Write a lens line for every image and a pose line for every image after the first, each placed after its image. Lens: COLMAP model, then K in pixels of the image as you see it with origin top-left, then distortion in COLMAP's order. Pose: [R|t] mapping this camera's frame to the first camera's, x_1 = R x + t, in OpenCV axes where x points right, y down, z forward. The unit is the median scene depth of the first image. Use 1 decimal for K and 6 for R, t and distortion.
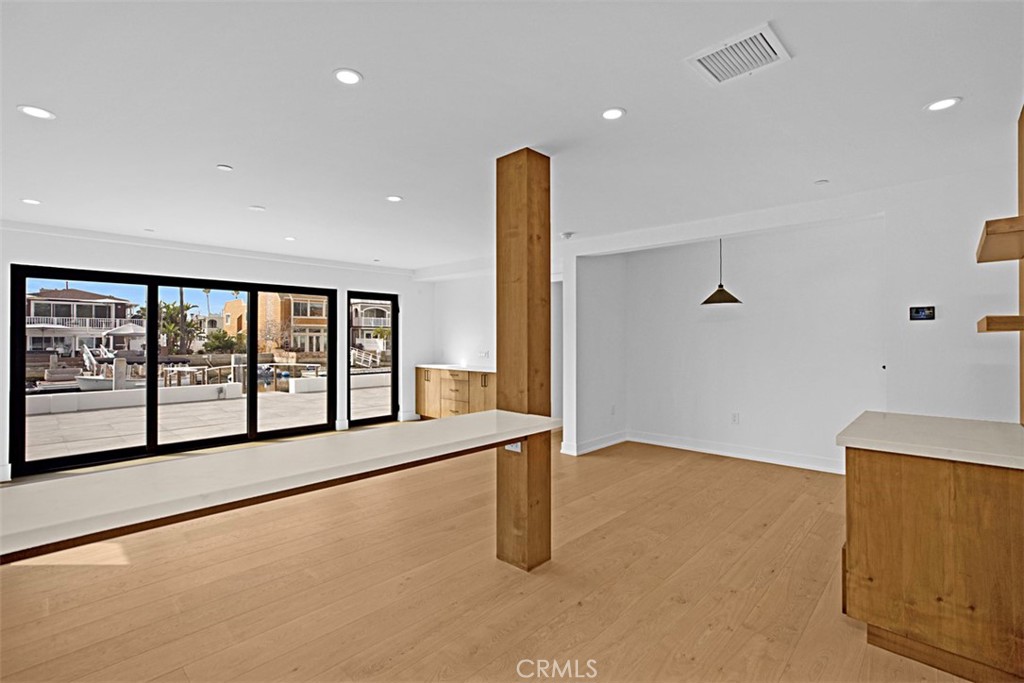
lens RADIAL K [[477.8, 0, 520.5], [0, 477.8, 340.9], [0, 0, 1]] dist [-0.015796, 0.001324]
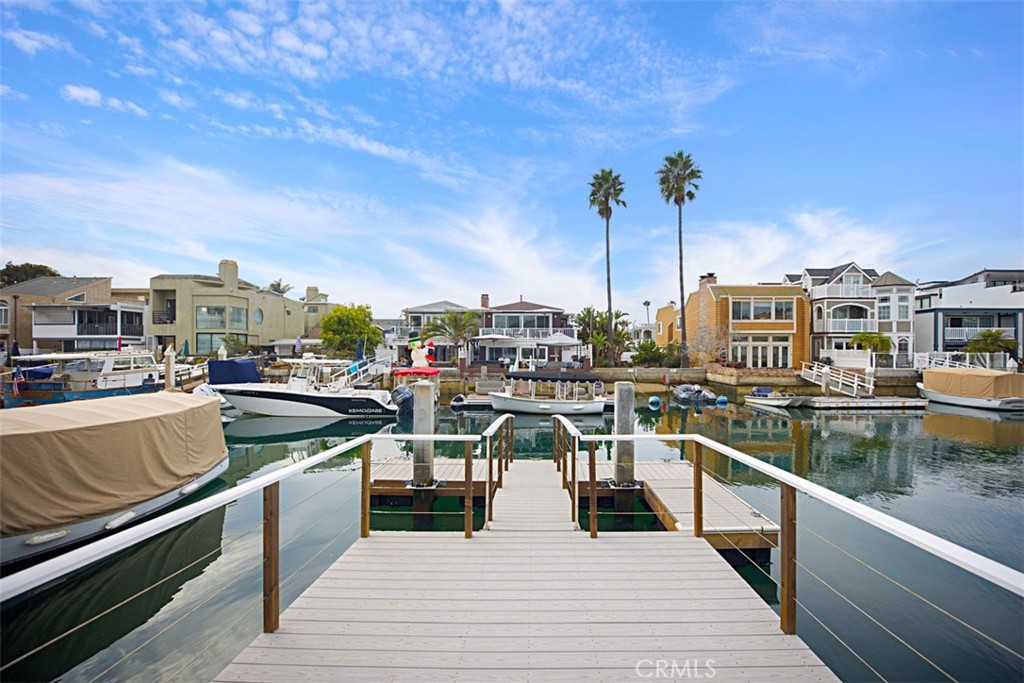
lens RADIAL K [[477.8, 0, 538.2], [0, 477.8, 353.1], [0, 0, 1]] dist [-0.015796, 0.001324]
pose [[0.680512, 0.007121, -0.732702, -0.150136], [-0.005585, 0.999974, 0.004531, -0.001020], [0.732715, 0.001008, 0.680534, 0.295610]]
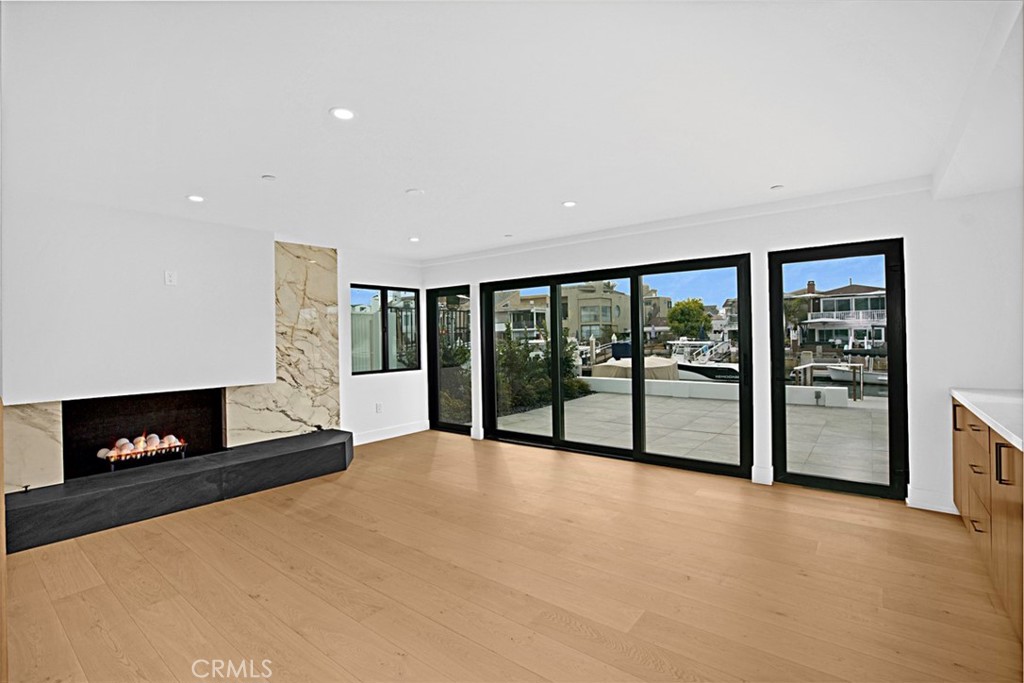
lens RADIAL K [[477.8, 0, 517.2], [0, 477.8, 338.6], [0, 0, 1]] dist [-0.015796, 0.001324]
pose [[0.110080, 0.000850, -0.993922, 0.035269], [0.014326, 0.999894, 0.002442, -0.000518], [0.993820, -0.014508, 0.110056, 0.113078]]
